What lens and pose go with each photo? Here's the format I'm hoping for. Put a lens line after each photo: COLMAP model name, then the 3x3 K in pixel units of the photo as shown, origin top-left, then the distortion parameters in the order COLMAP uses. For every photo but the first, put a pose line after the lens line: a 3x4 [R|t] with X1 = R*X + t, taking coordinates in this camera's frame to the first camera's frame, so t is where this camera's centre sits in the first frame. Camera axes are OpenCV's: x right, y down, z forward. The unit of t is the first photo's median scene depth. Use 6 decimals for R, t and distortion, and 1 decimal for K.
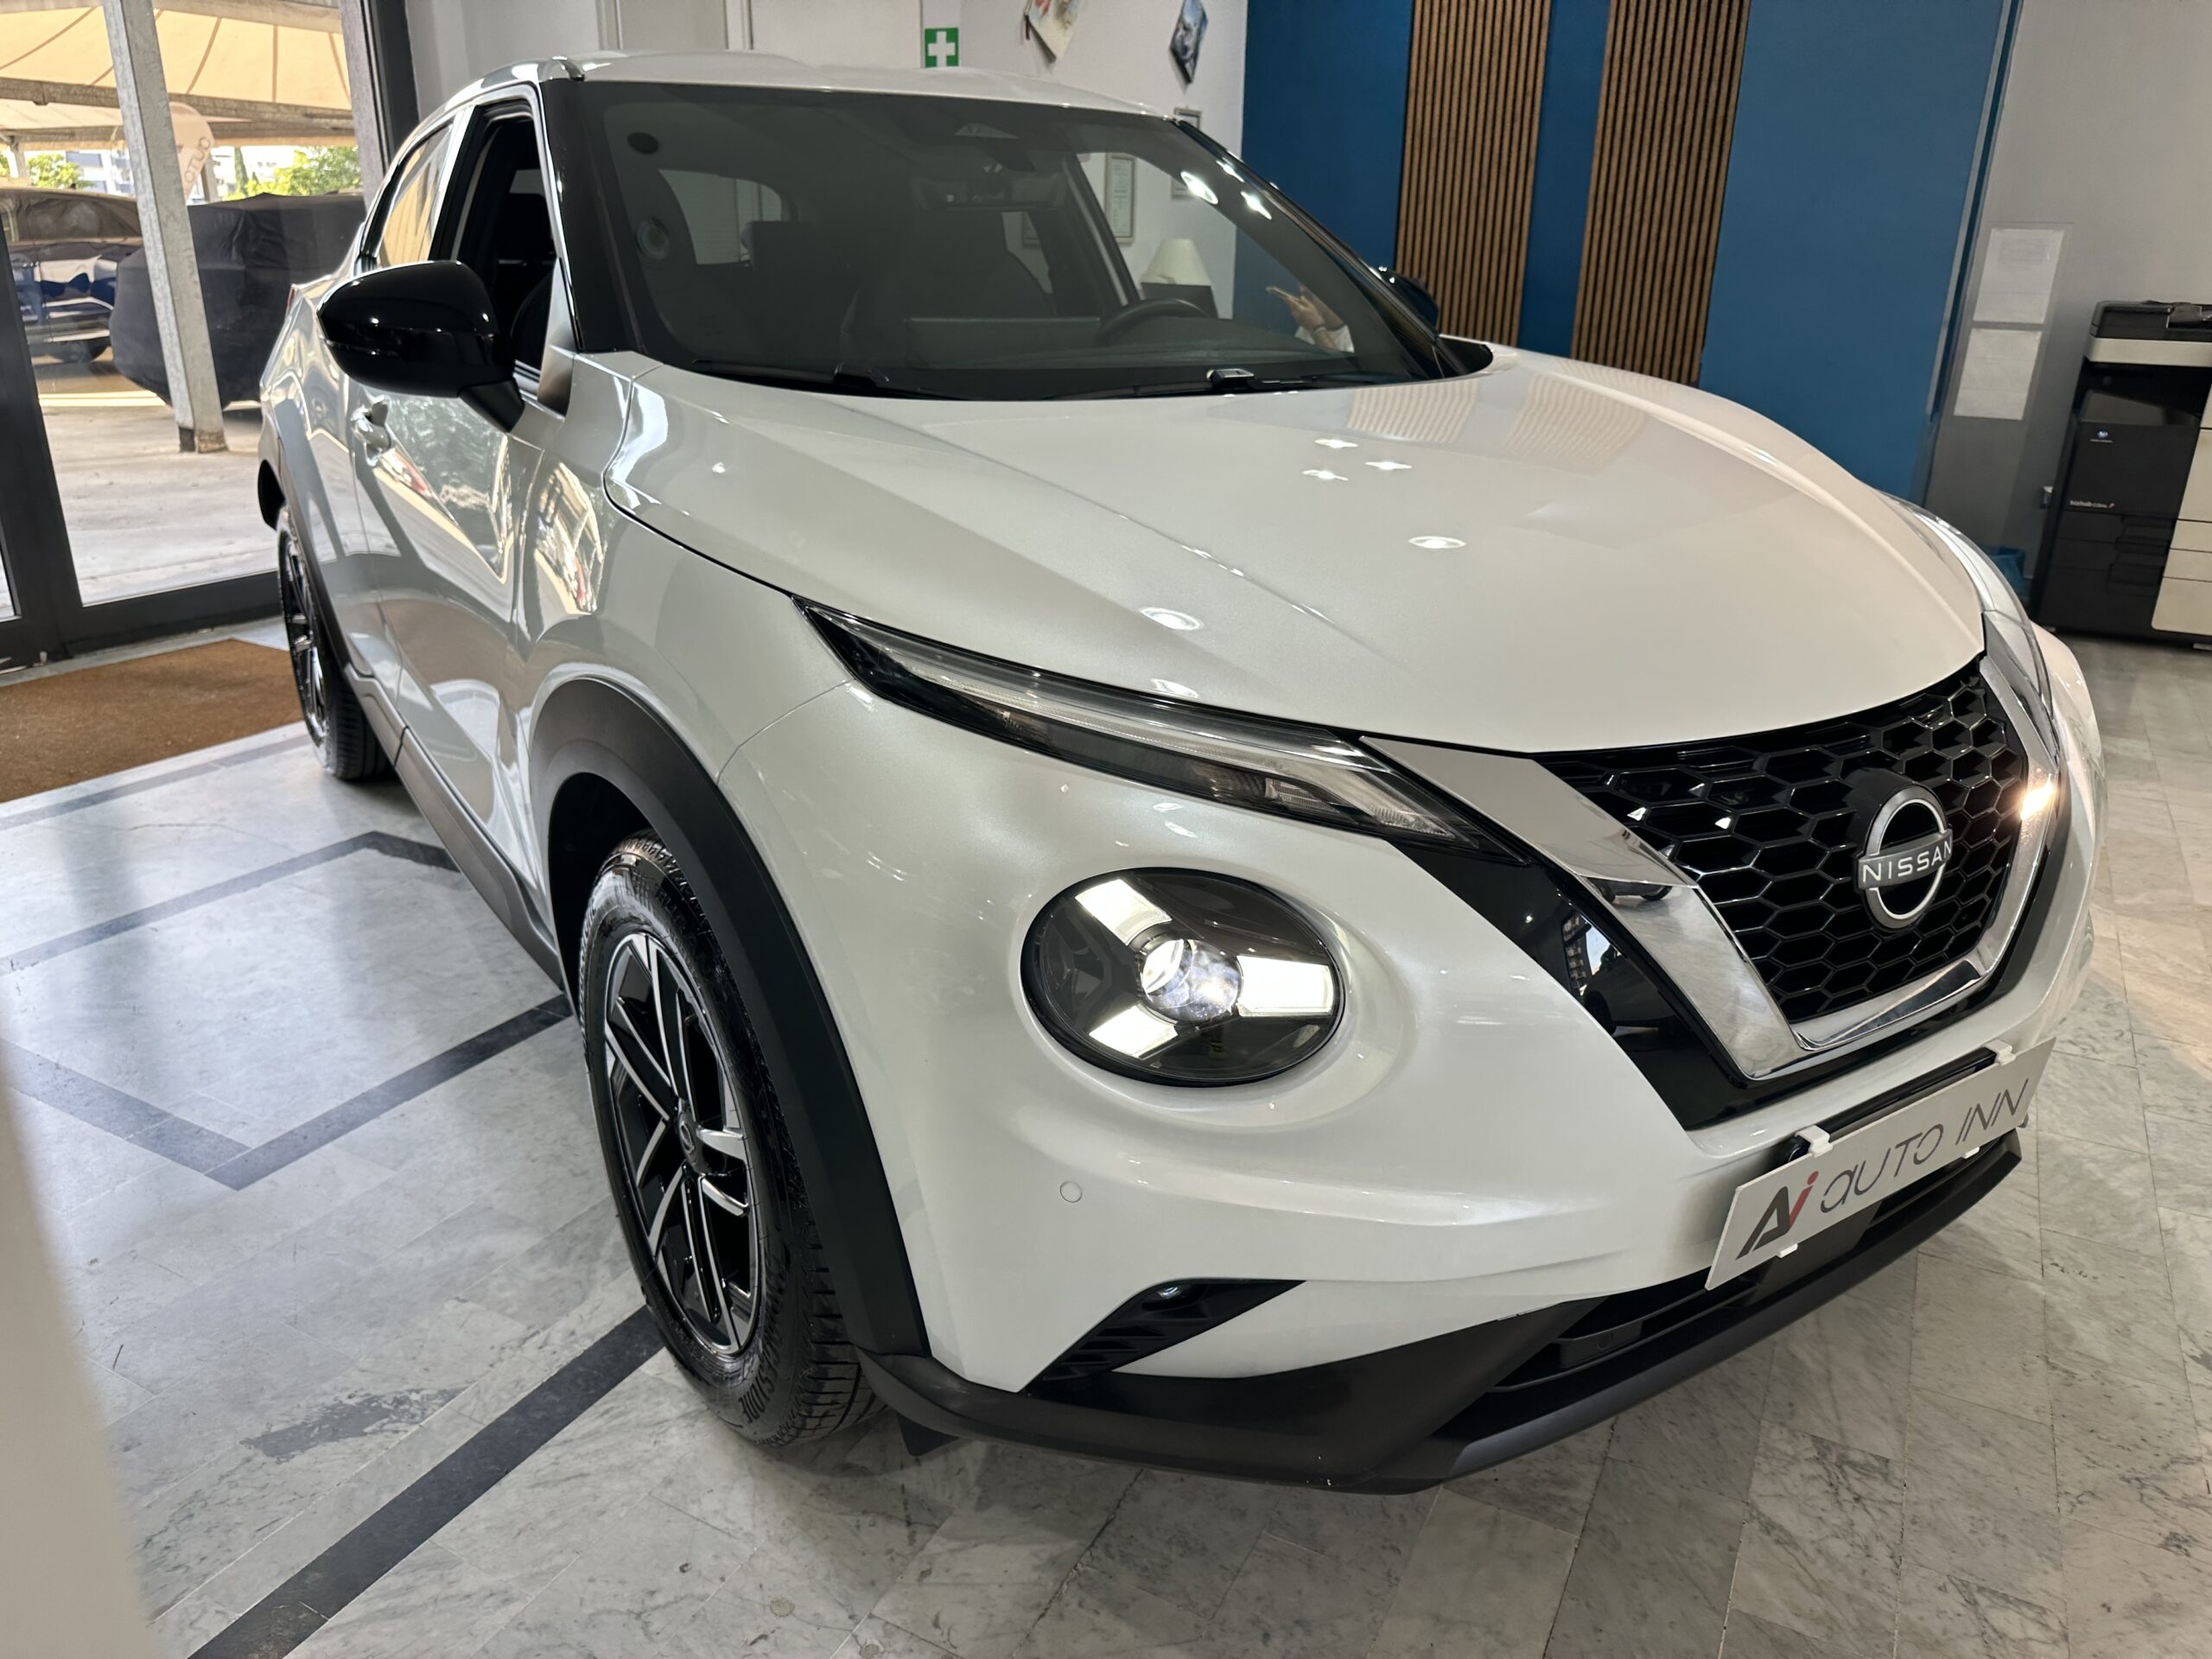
lens RADIAL K [[1586.8, 0, 1107.6], [0, 1586.8, 802.6], [0, 0, 1]] dist [0.062126, -0.127538]
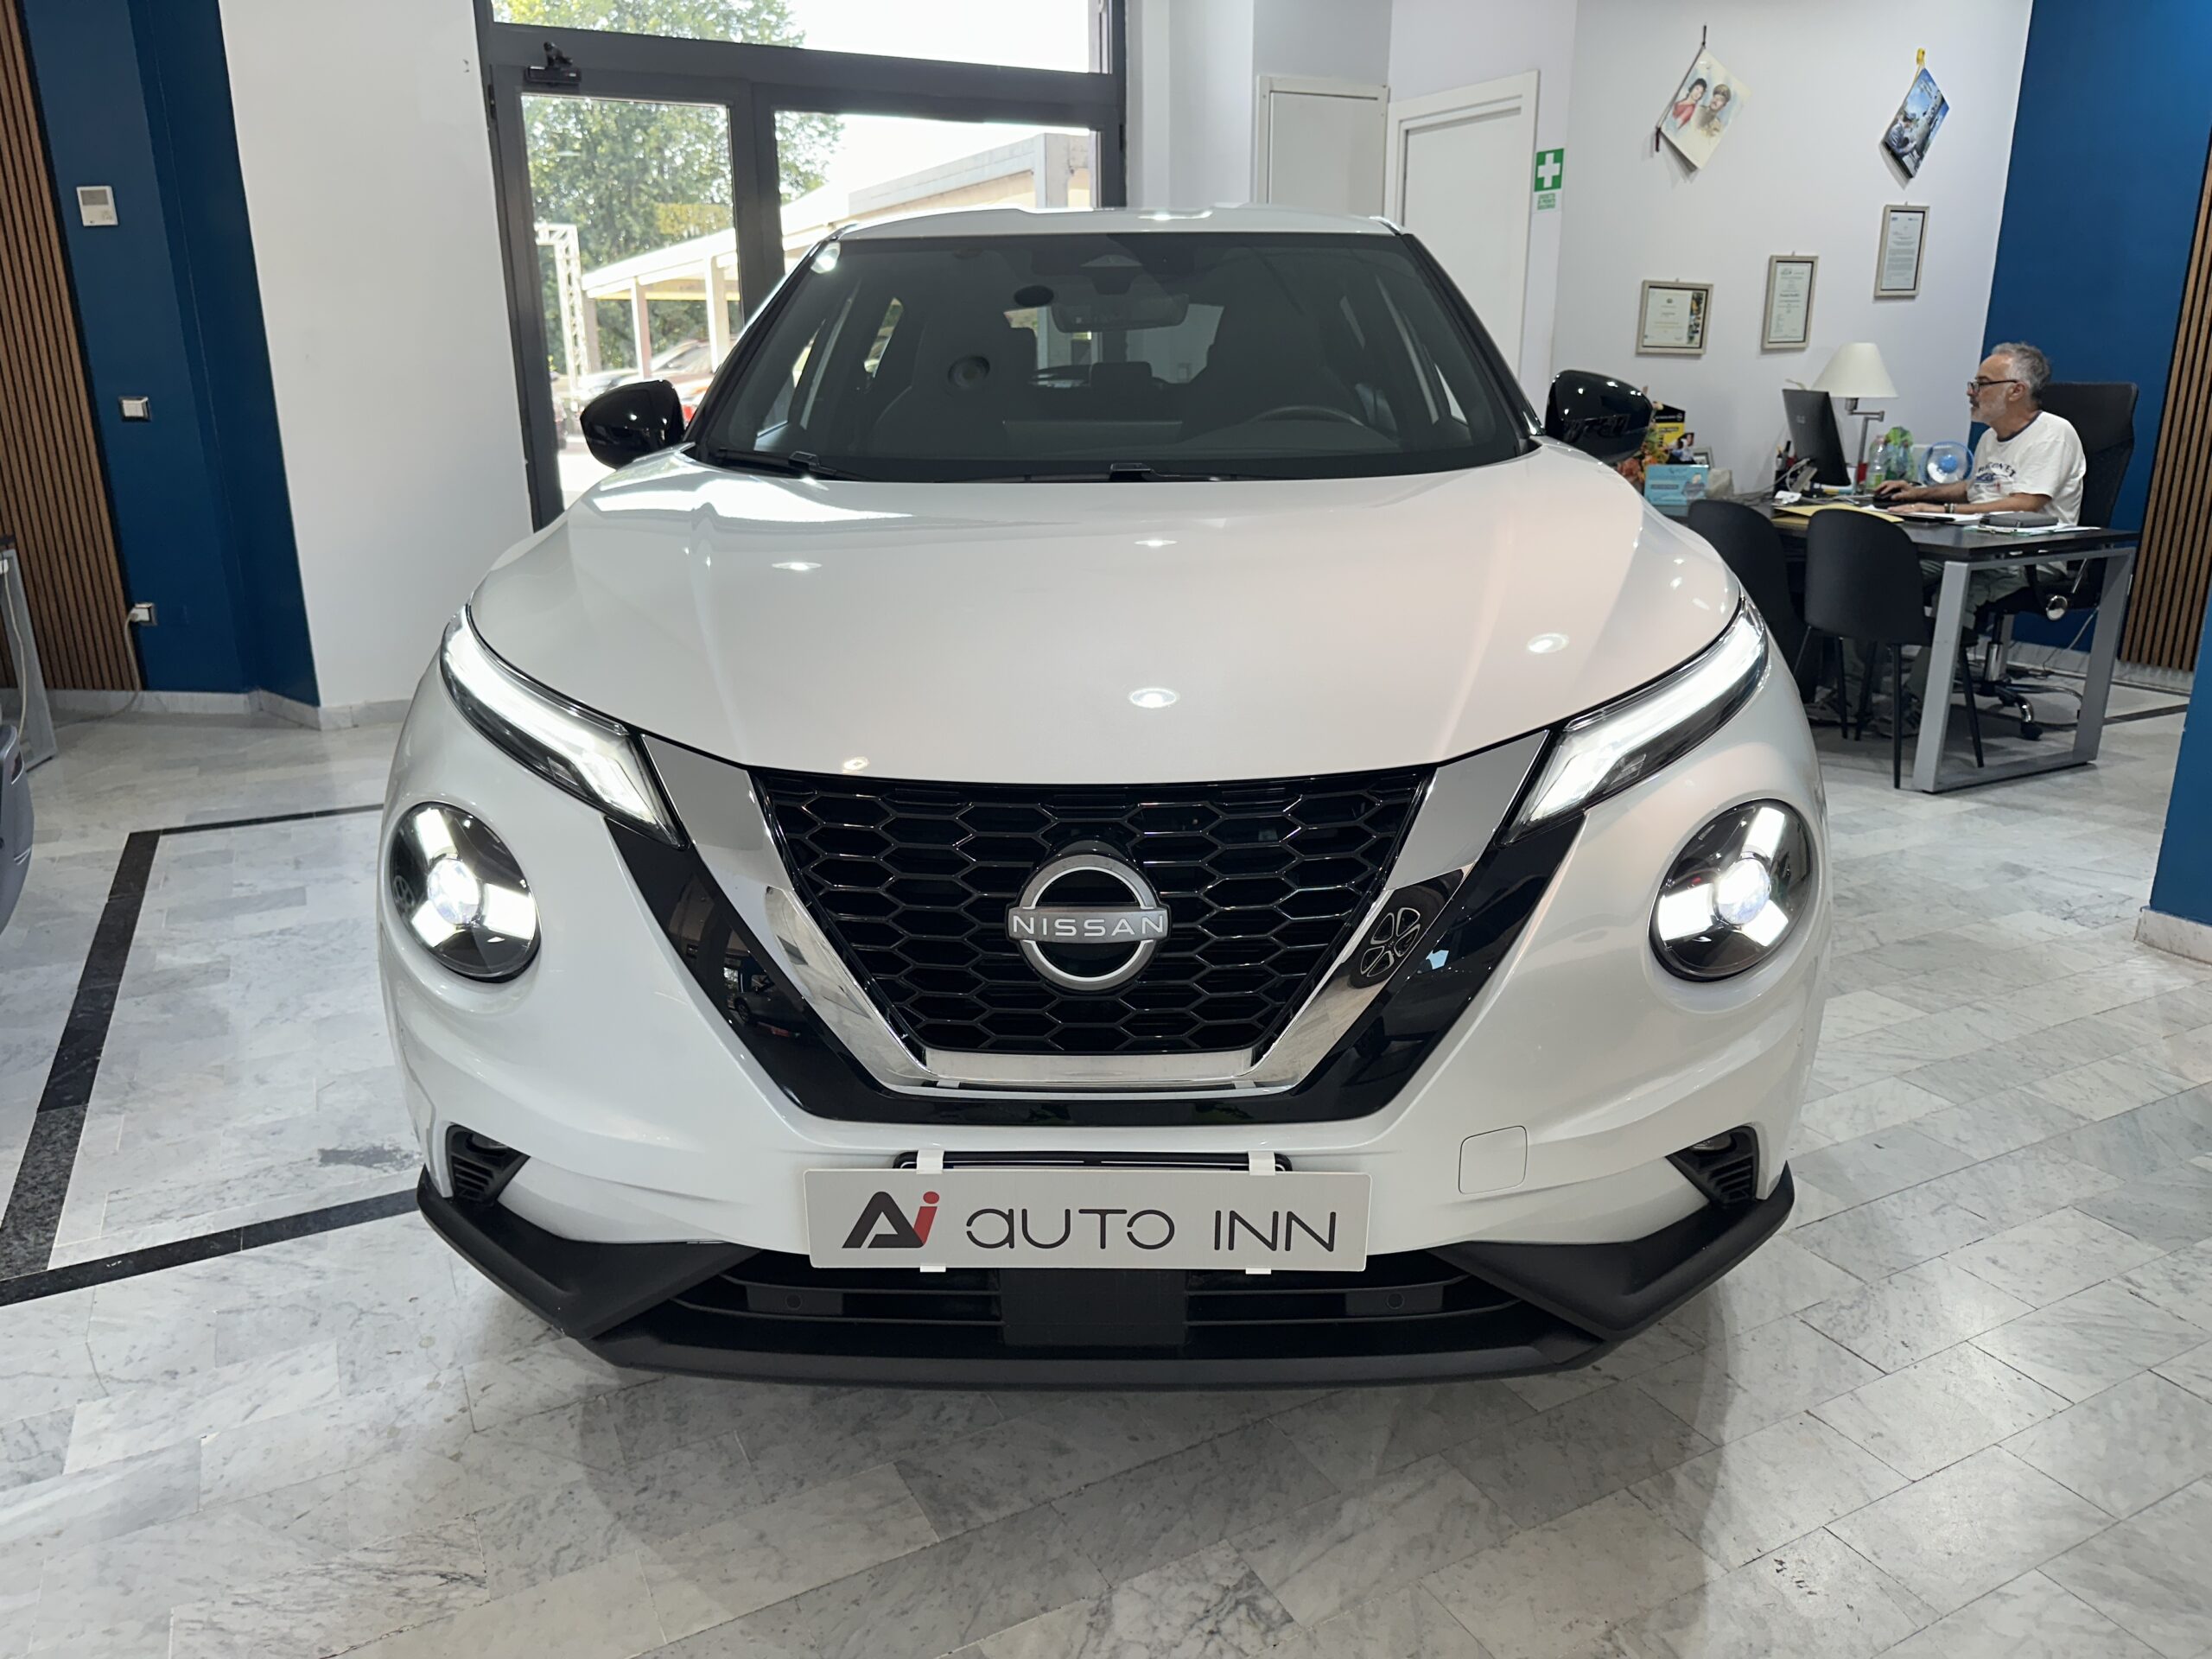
lens RADIAL K [[1553.6, 0, 1113.3], [0, 1553.6, 800.3], [0, 0, 1]] dist [0.063753, -0.076194]
pose [[0.826703, 0.133417, -0.546591, 1.036183], [-0.168754, 0.985549, -0.014672, -0.030700], [0.536735, 0.104369, 0.837271, 0.162863]]
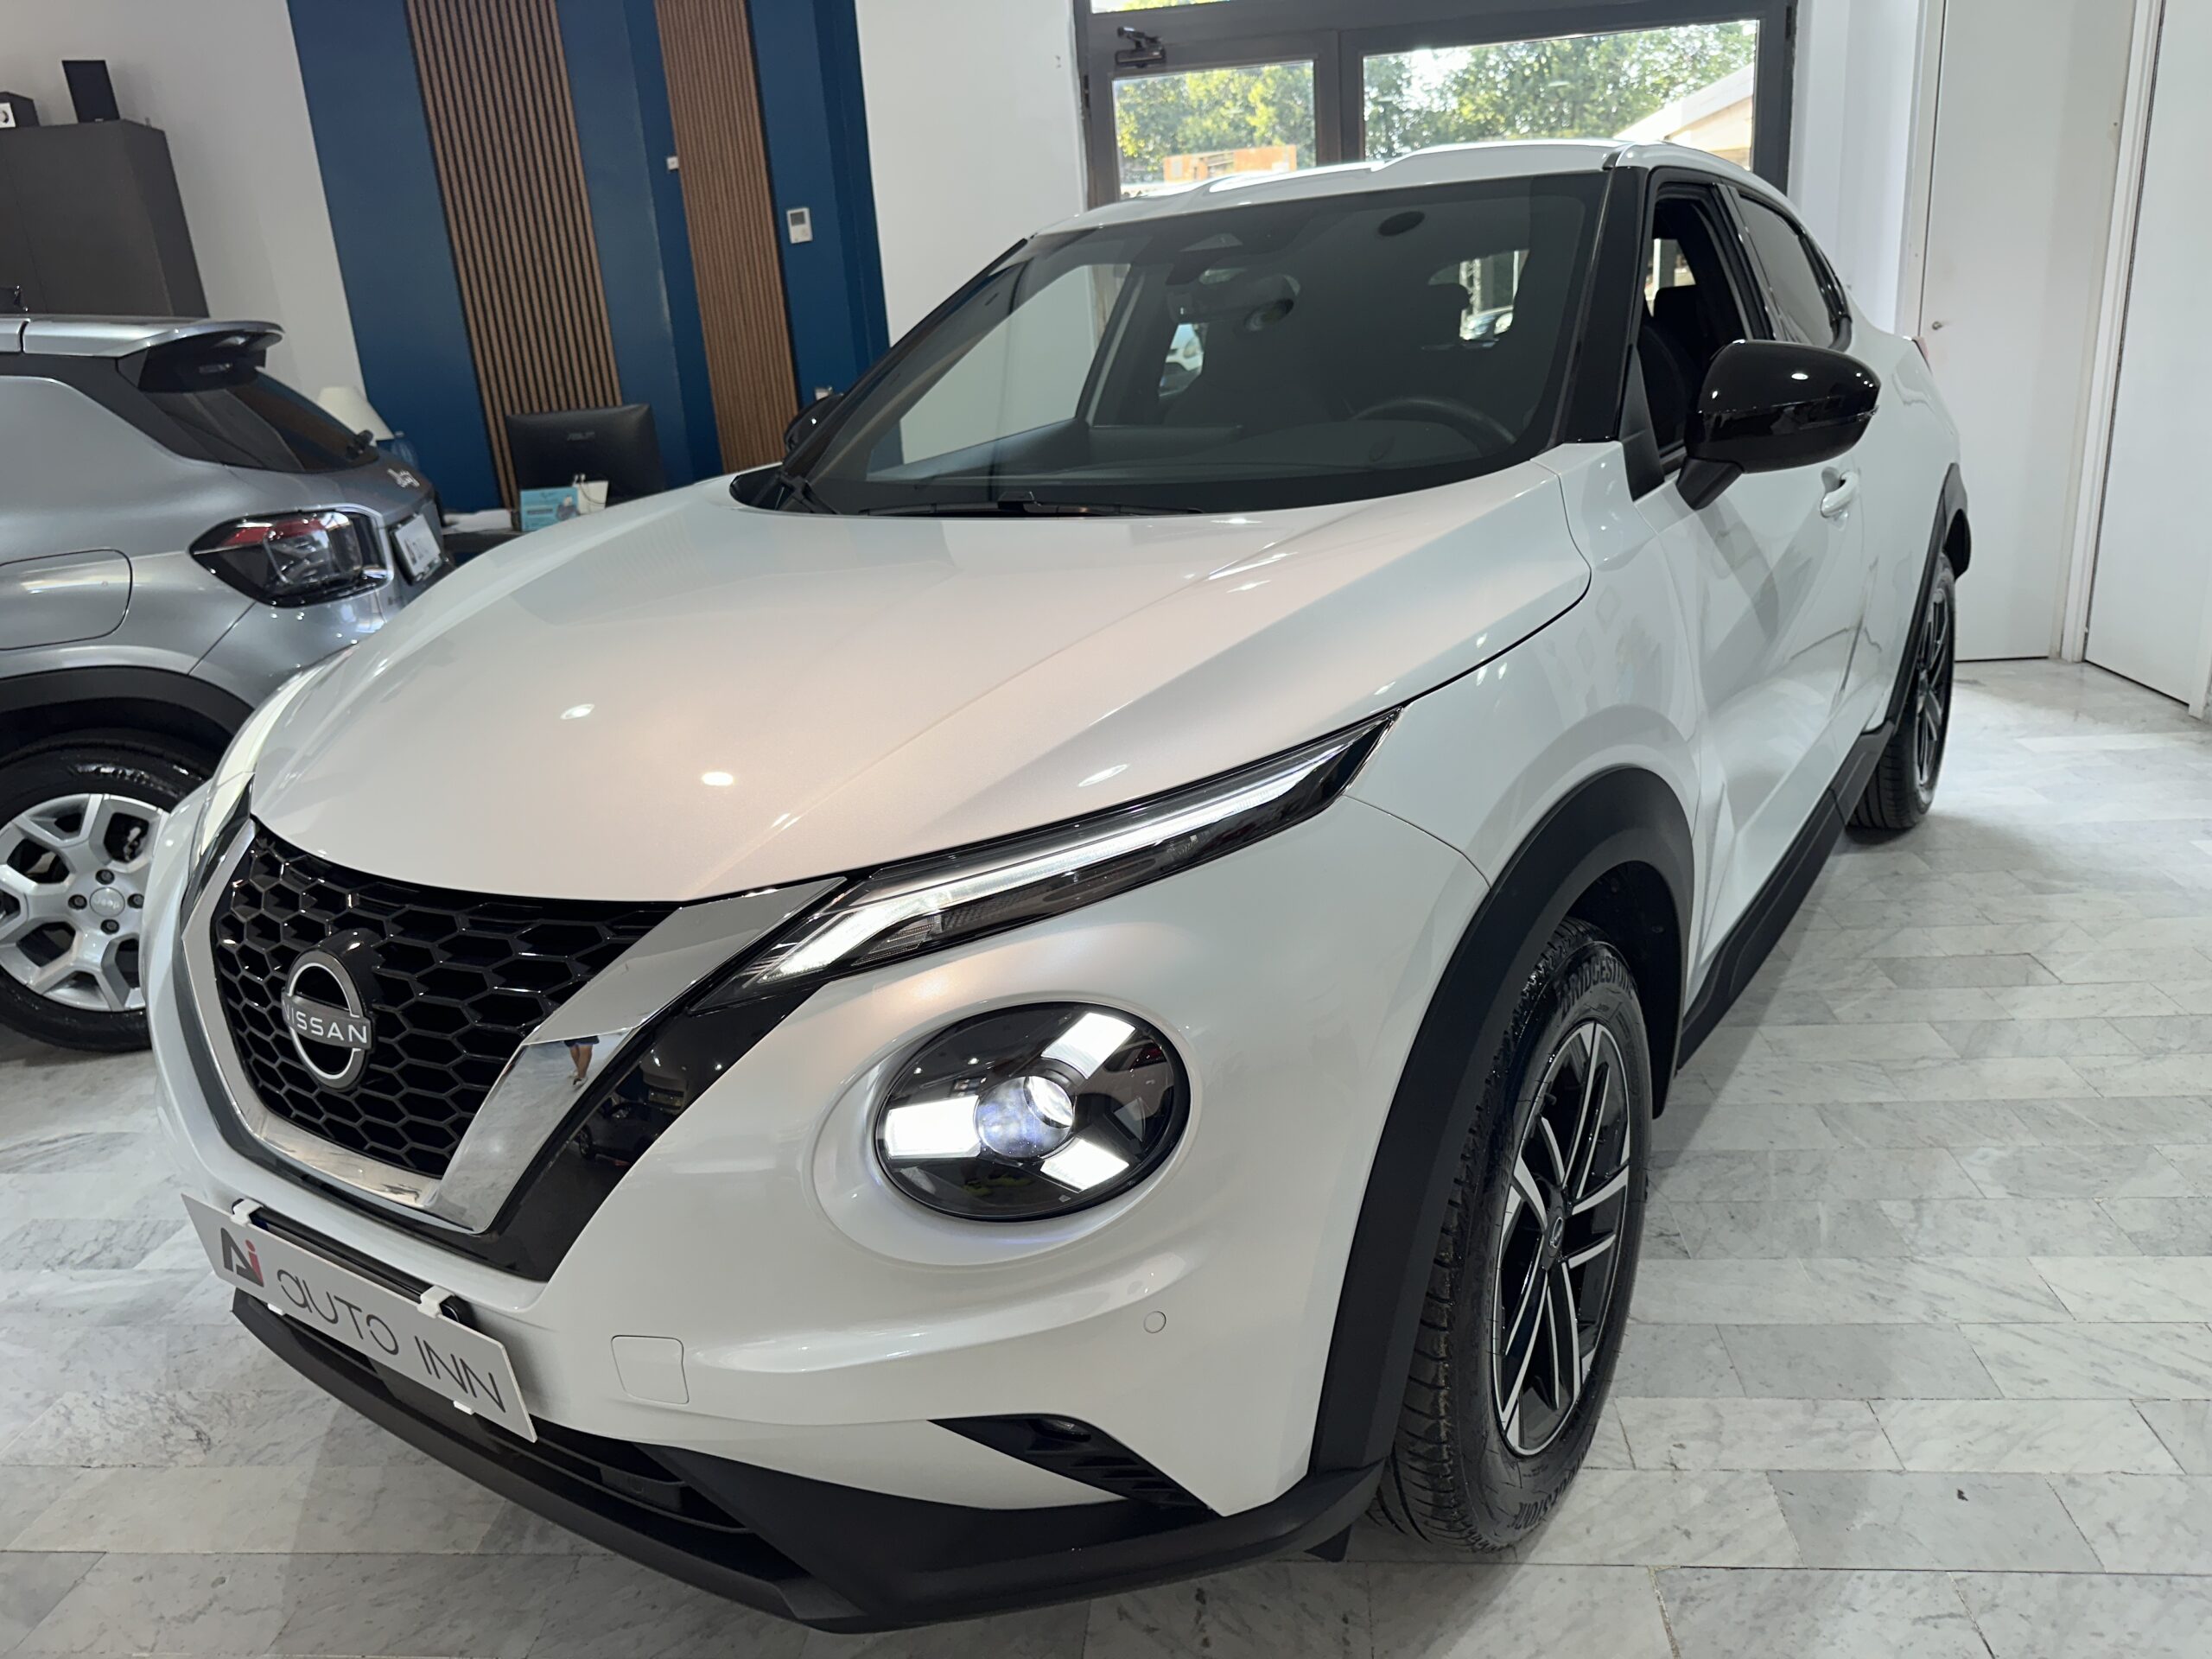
lens RADIAL K [[1586.8, 0, 1107.6], [0, 1586.8, 802.6], [0, 0, 1]] dist [0.062126, -0.127538]
pose [[0.388668, 0.224684, -0.893563, 1.553613], [-0.231629, 0.962492, 0.141266, -0.352187], [0.891788, 0.152070, 0.426134, 0.976045]]
